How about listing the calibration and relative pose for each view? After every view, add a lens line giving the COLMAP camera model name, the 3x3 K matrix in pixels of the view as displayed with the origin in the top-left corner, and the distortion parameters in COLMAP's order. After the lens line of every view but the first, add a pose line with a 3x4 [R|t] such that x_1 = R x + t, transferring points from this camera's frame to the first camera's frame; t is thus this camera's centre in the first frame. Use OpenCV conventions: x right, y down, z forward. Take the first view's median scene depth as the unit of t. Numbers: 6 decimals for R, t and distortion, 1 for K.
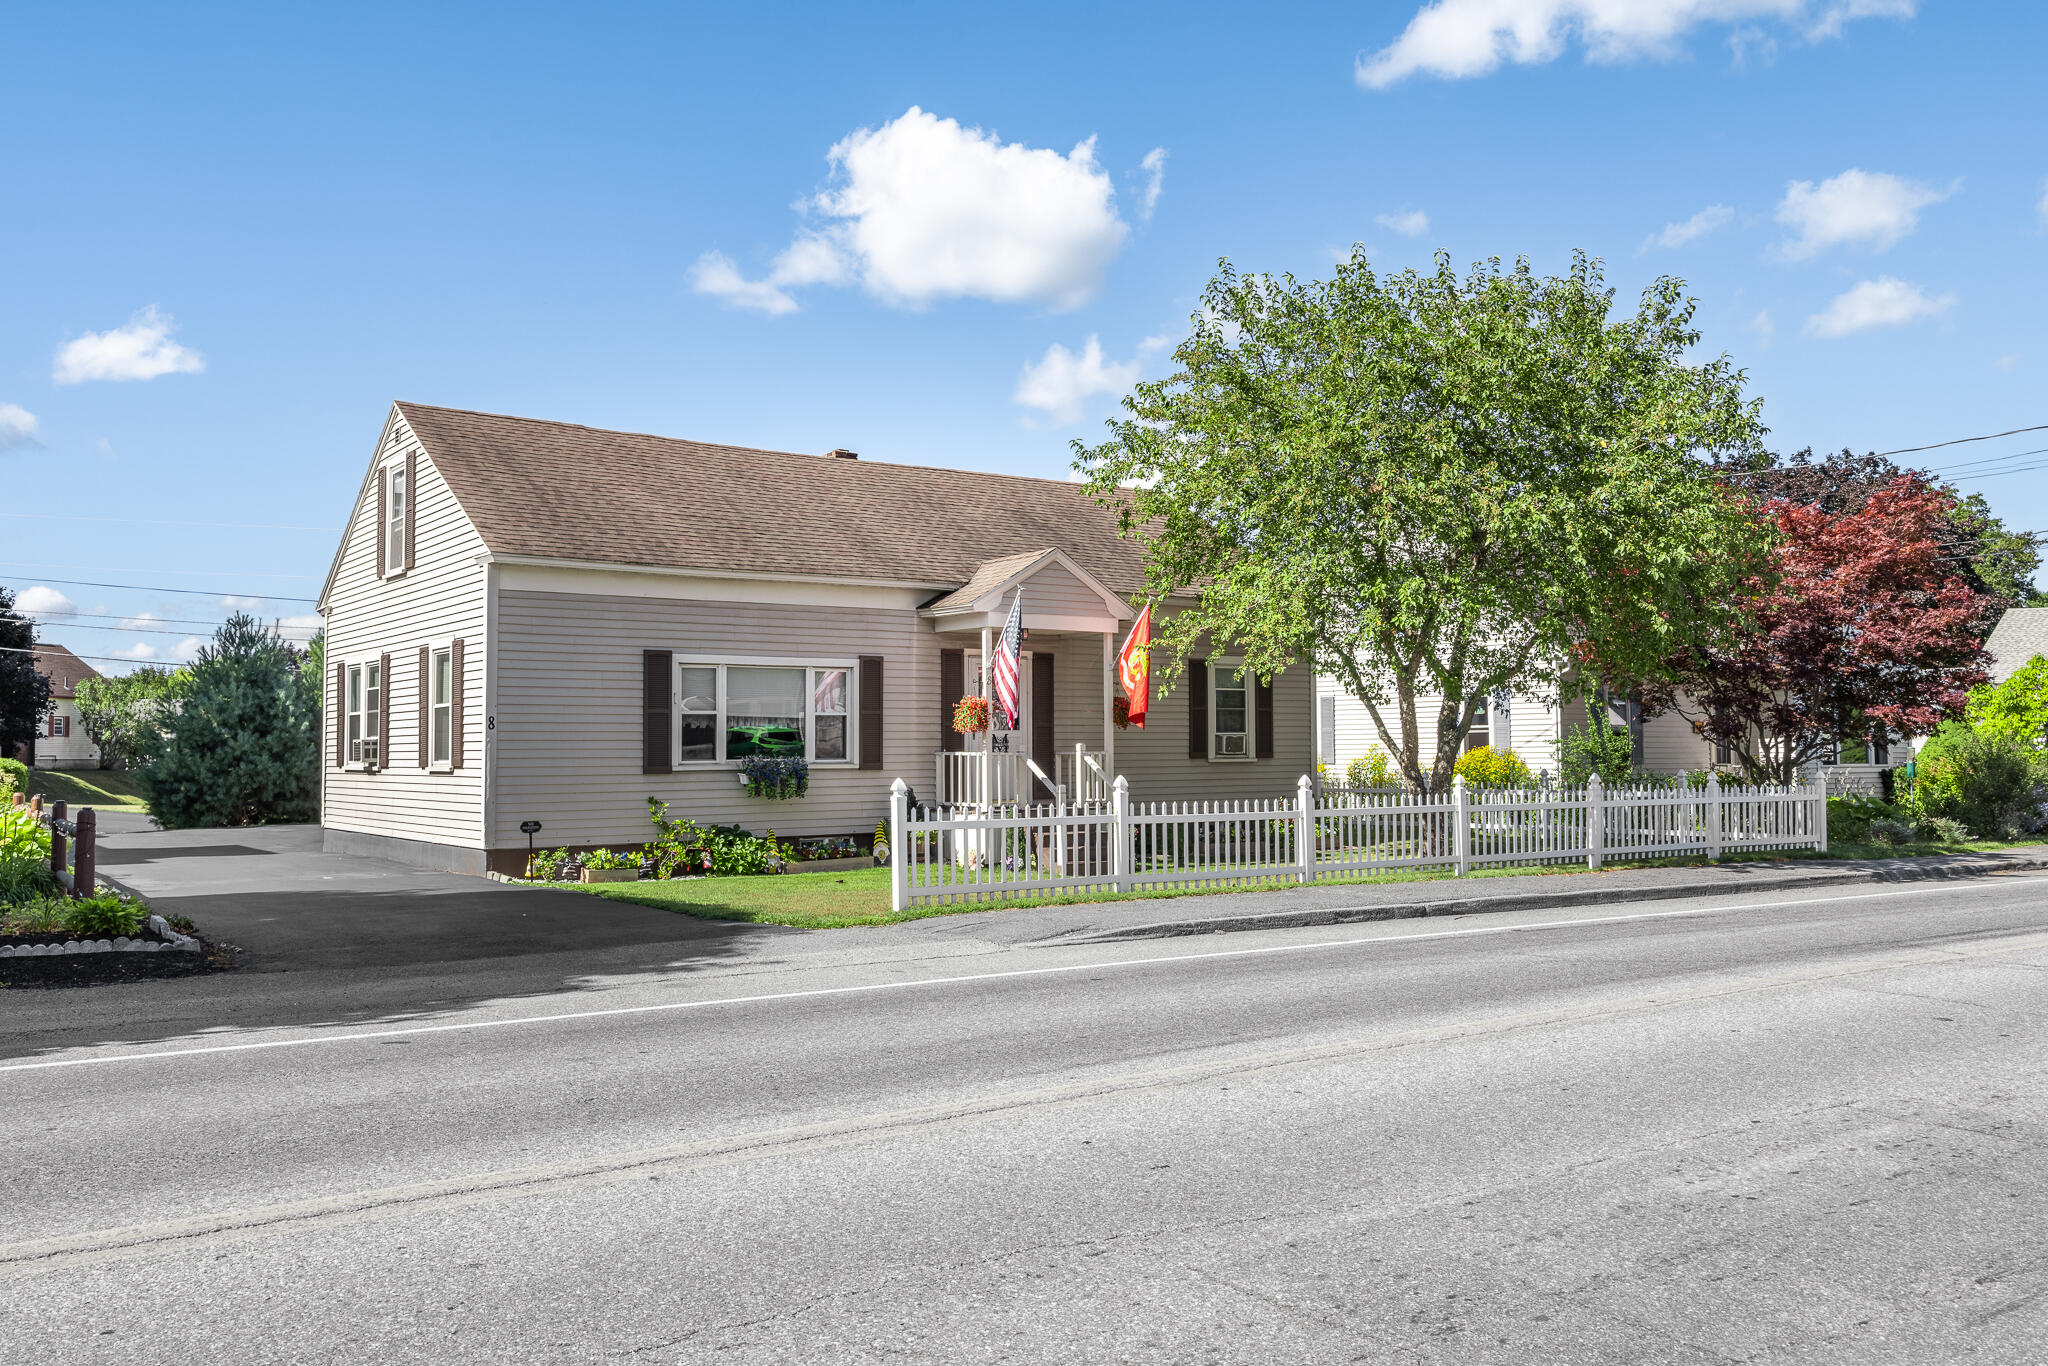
lens RADIAL K [[1664.2, 0, 1025.1], [0, 1664.2, 670.7], [0, 0, 1]] dist [-0.015395, -0.001791]
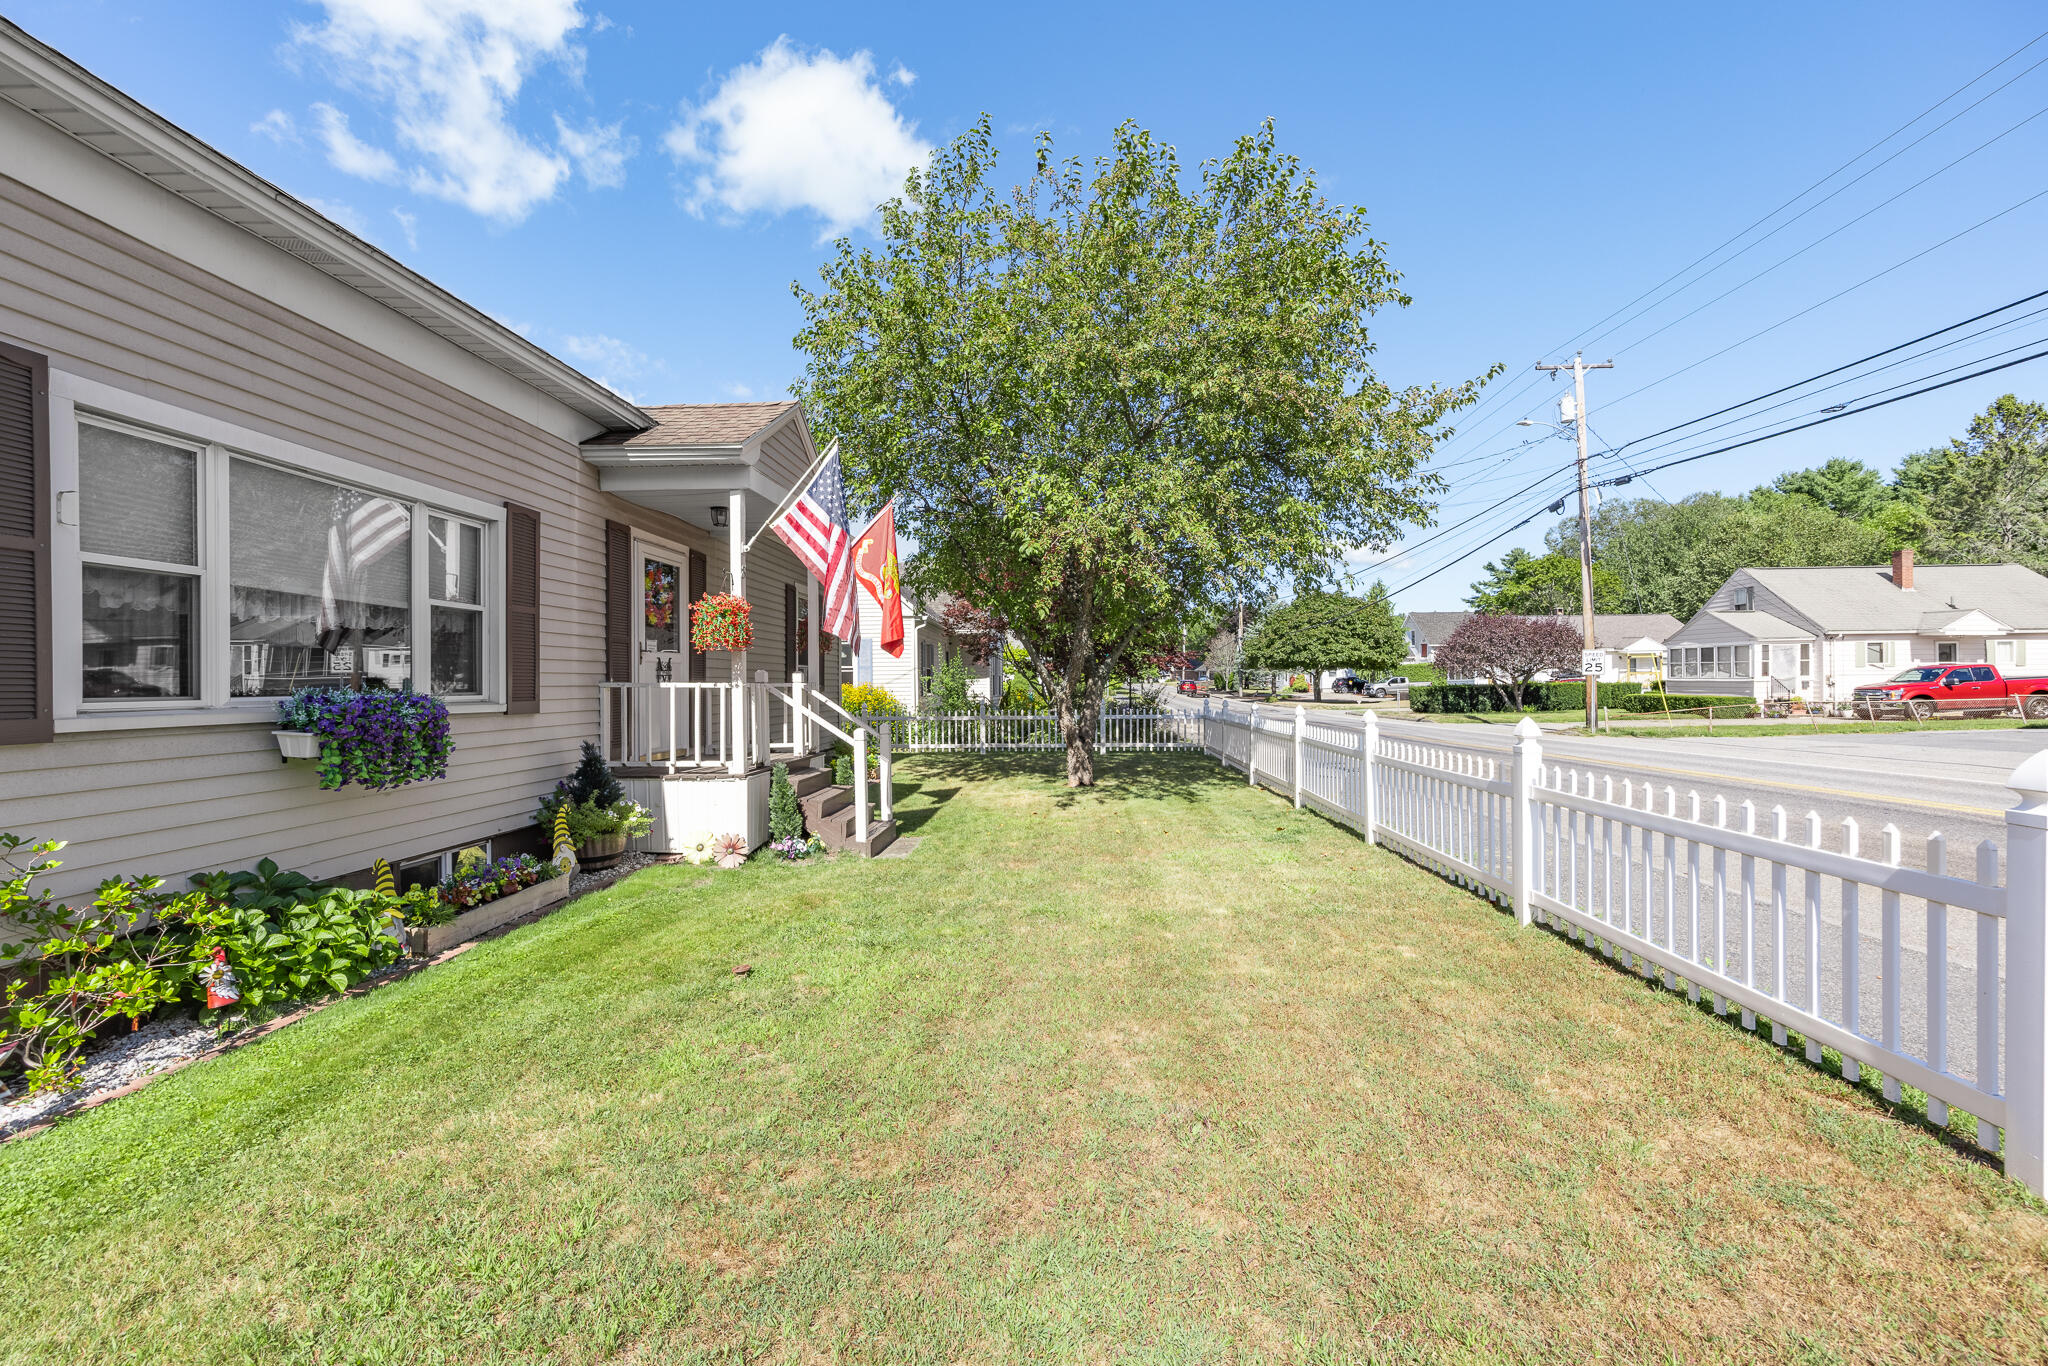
lens RADIAL K [[834.4, 0, 1040.4], [0, 834.4, 687.5], [0, 0, 1]] dist [0.012050, -0.001210]
pose [[0.610641, -0.000719, 0.791907, -0.215778], [-0.036078, 0.998936, 0.028727, 0.038121], [-0.791085, -0.046113, 0.609966, 0.719755]]
